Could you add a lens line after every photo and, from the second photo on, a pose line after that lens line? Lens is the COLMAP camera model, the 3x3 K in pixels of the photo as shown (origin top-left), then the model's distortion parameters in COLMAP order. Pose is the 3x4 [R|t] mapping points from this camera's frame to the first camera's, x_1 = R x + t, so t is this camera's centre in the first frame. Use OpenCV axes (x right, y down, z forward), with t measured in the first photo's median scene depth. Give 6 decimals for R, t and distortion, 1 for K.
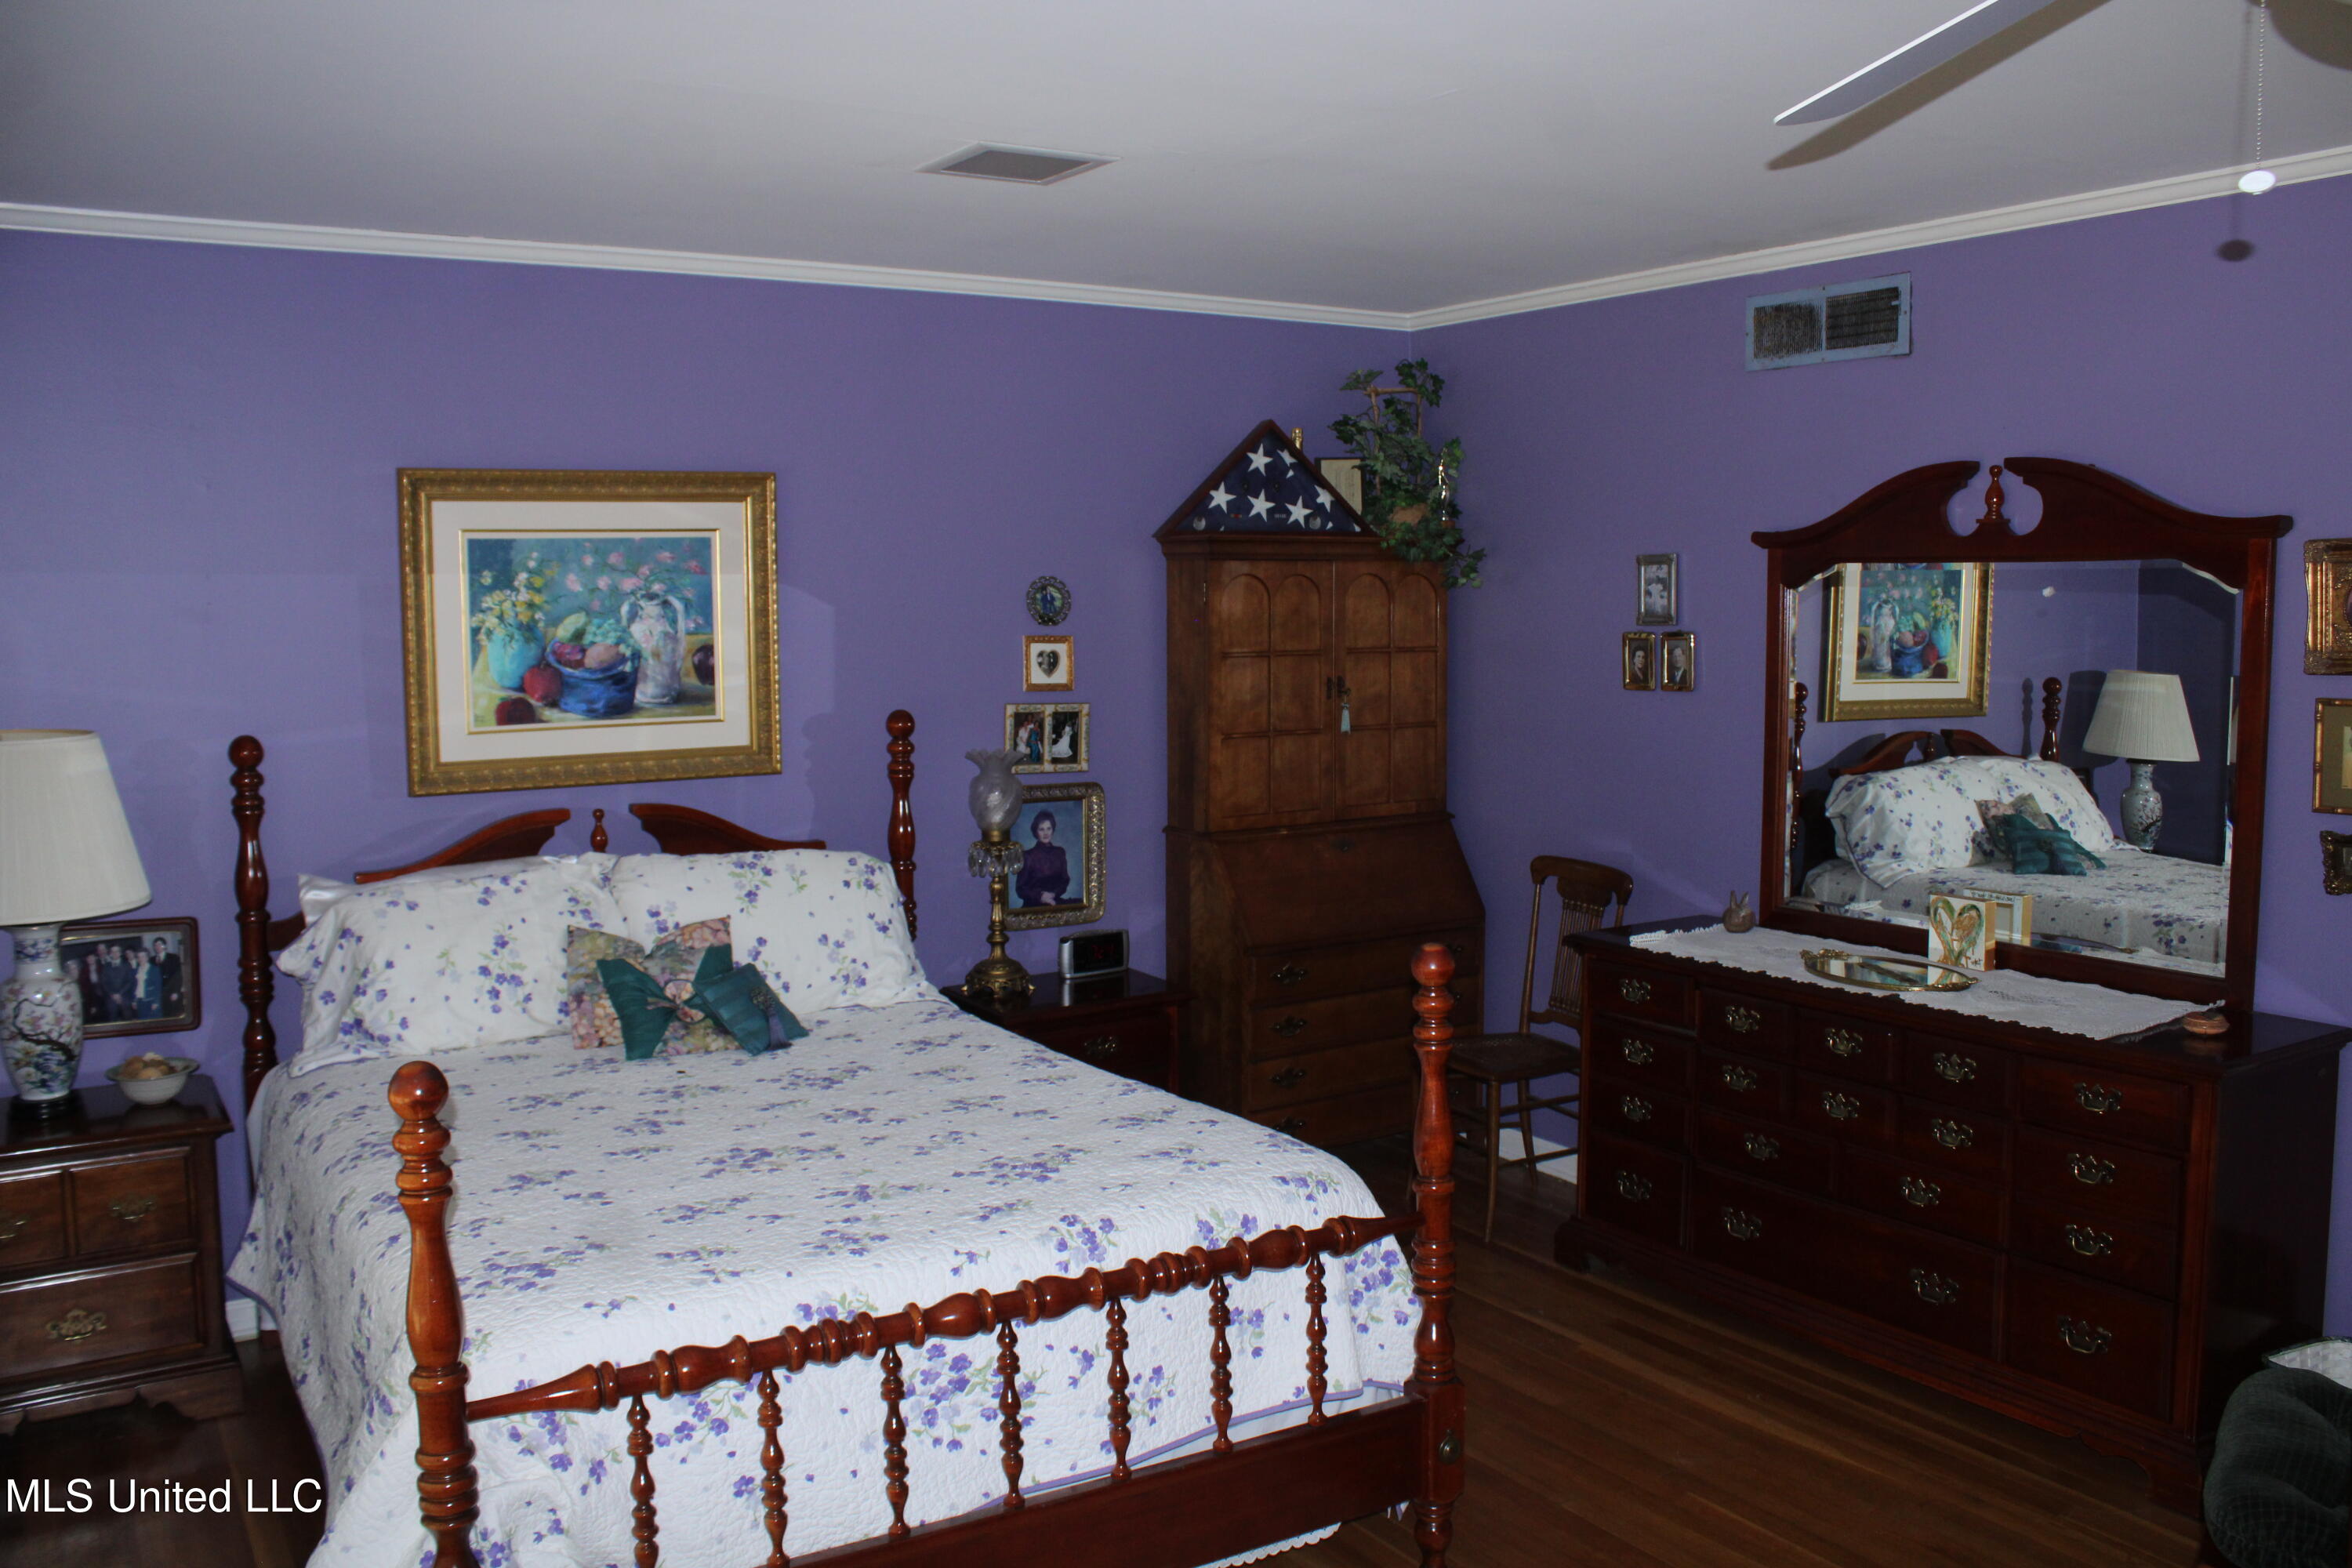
lens RADIAL K [[1935.0, 0, 1195.9], [0, 1935.0, 758.4], [0, 0, 1]] dist [-0.167643, 0.149133]
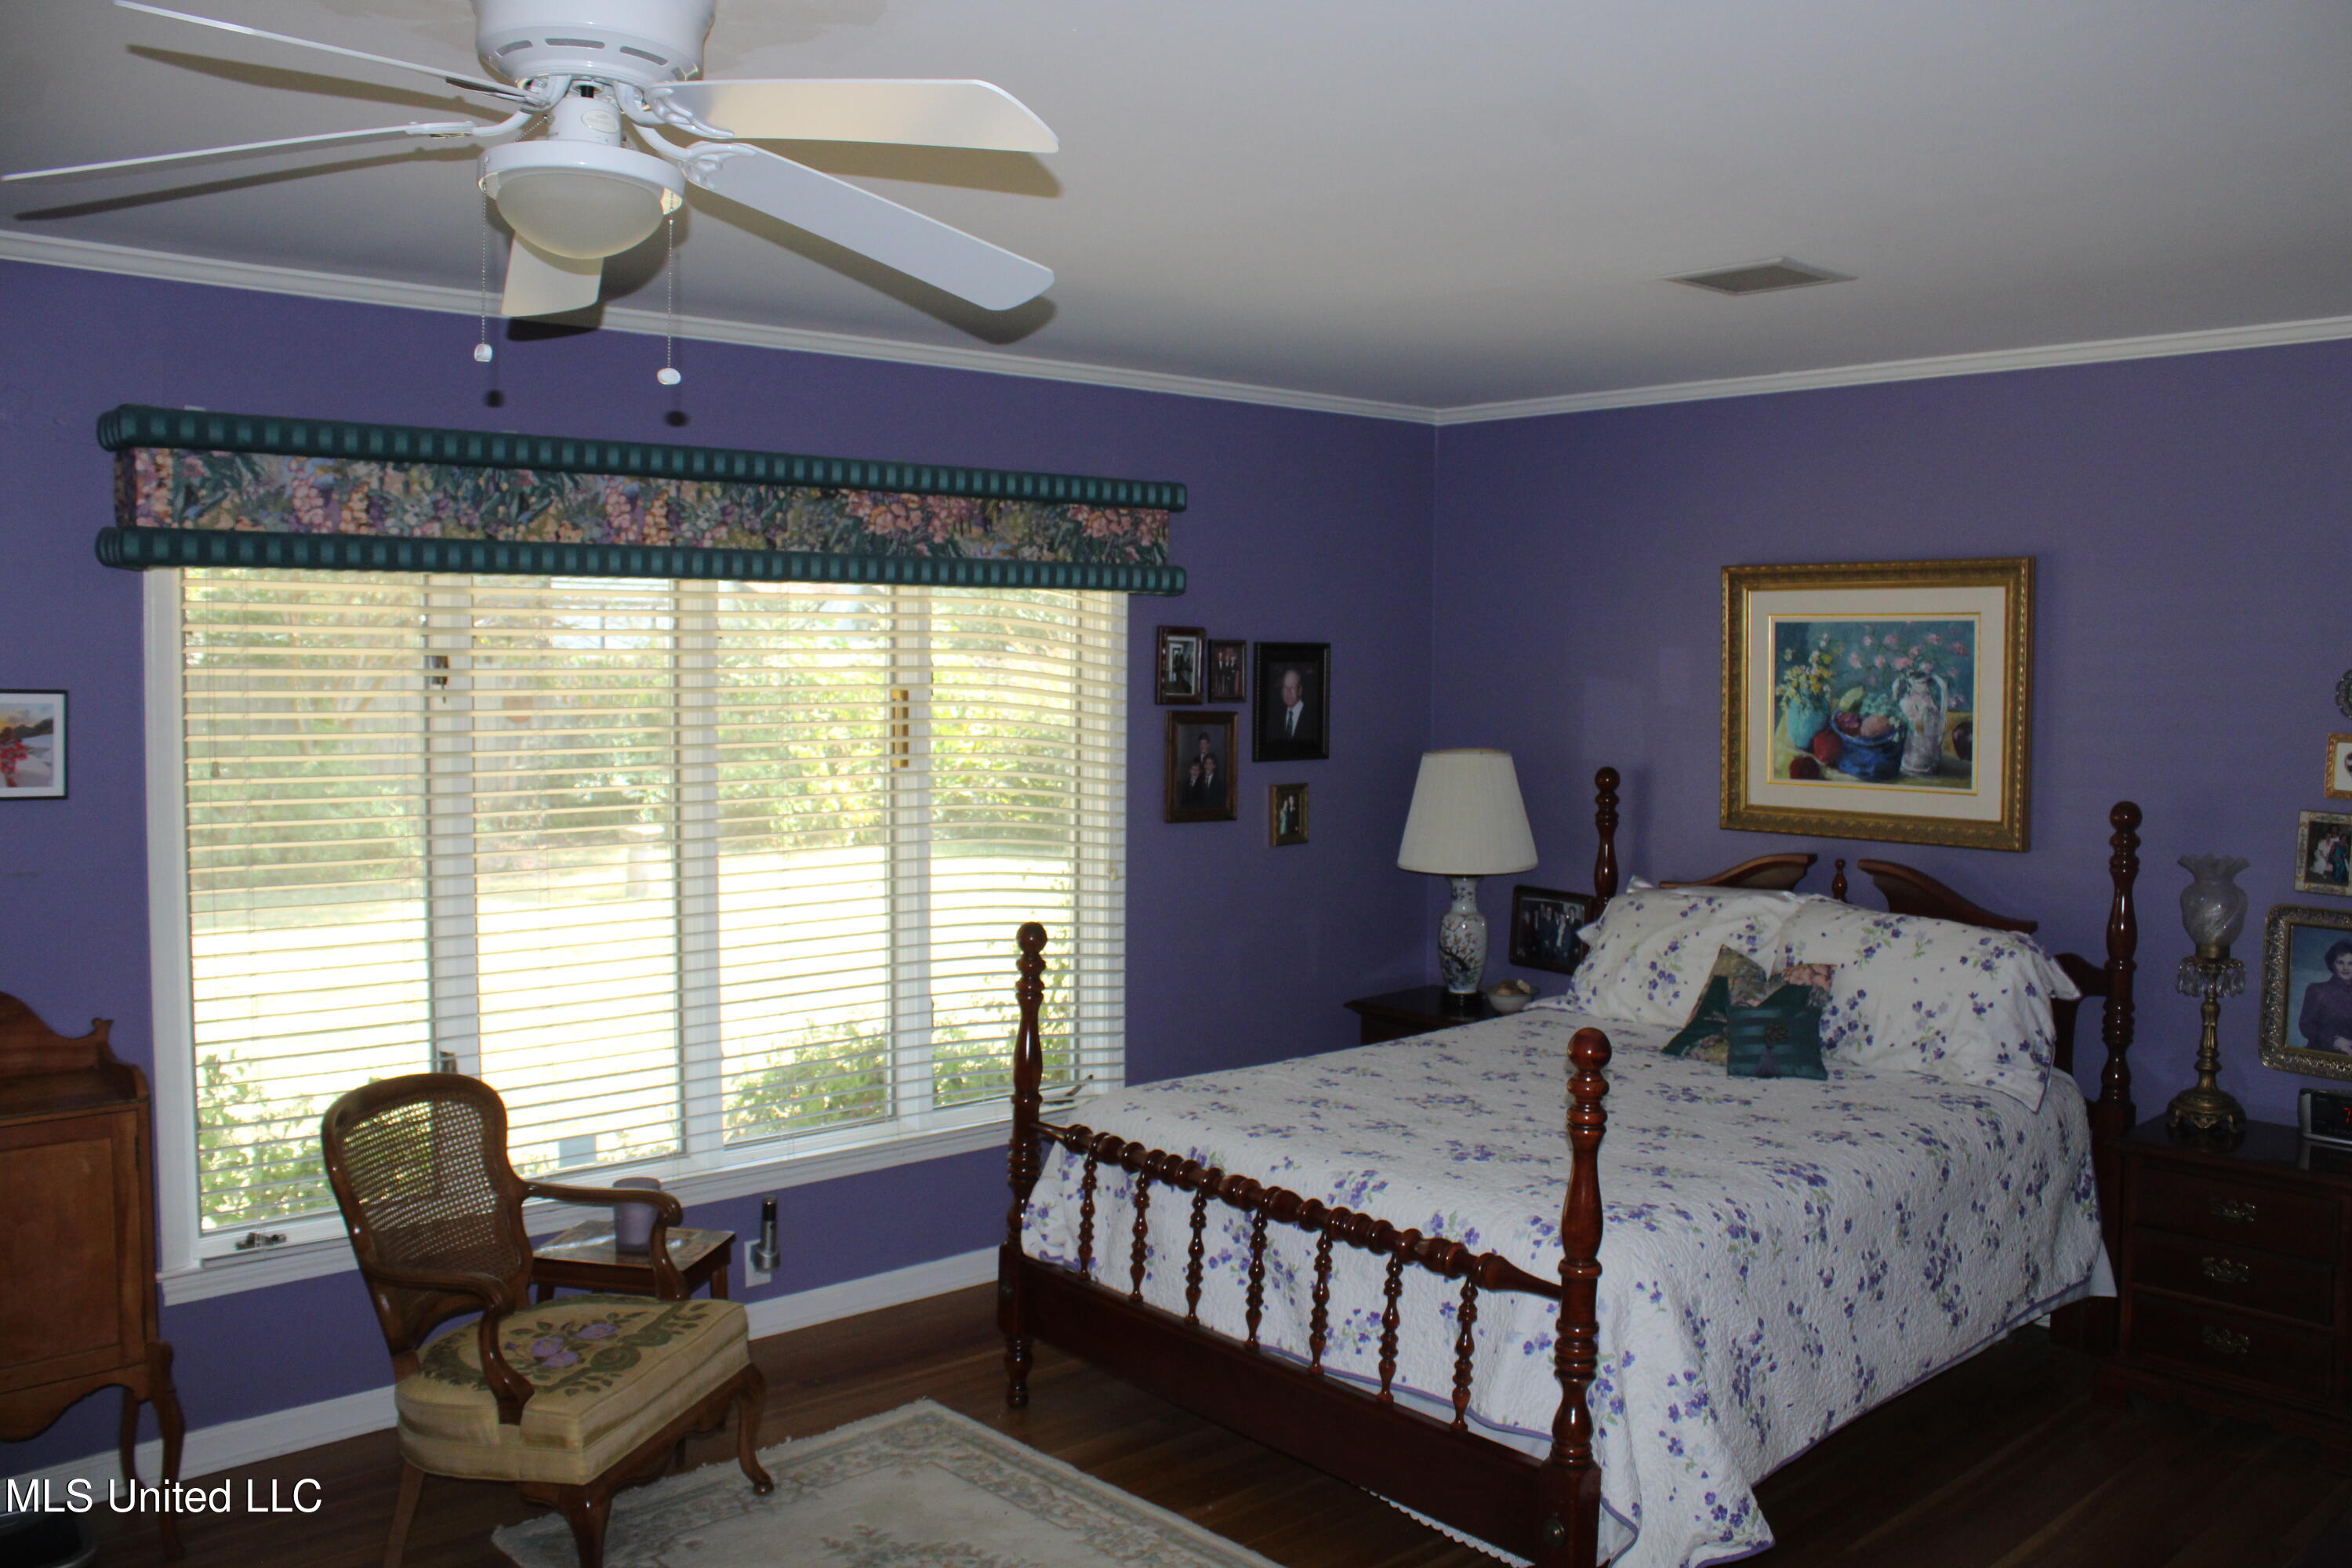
lens RADIAL K [[1935.0, 0, 1195.9], [0, 1935.0, 758.4], [0, 0, 1]] dist [-0.167643, 0.149133]
pose [[0.162322, 0.060272, -0.984895, 0.735833], [-0.095579, 0.994400, 0.045101, -0.047655], [0.982098, 0.086814, 0.167173, 0.426424]]
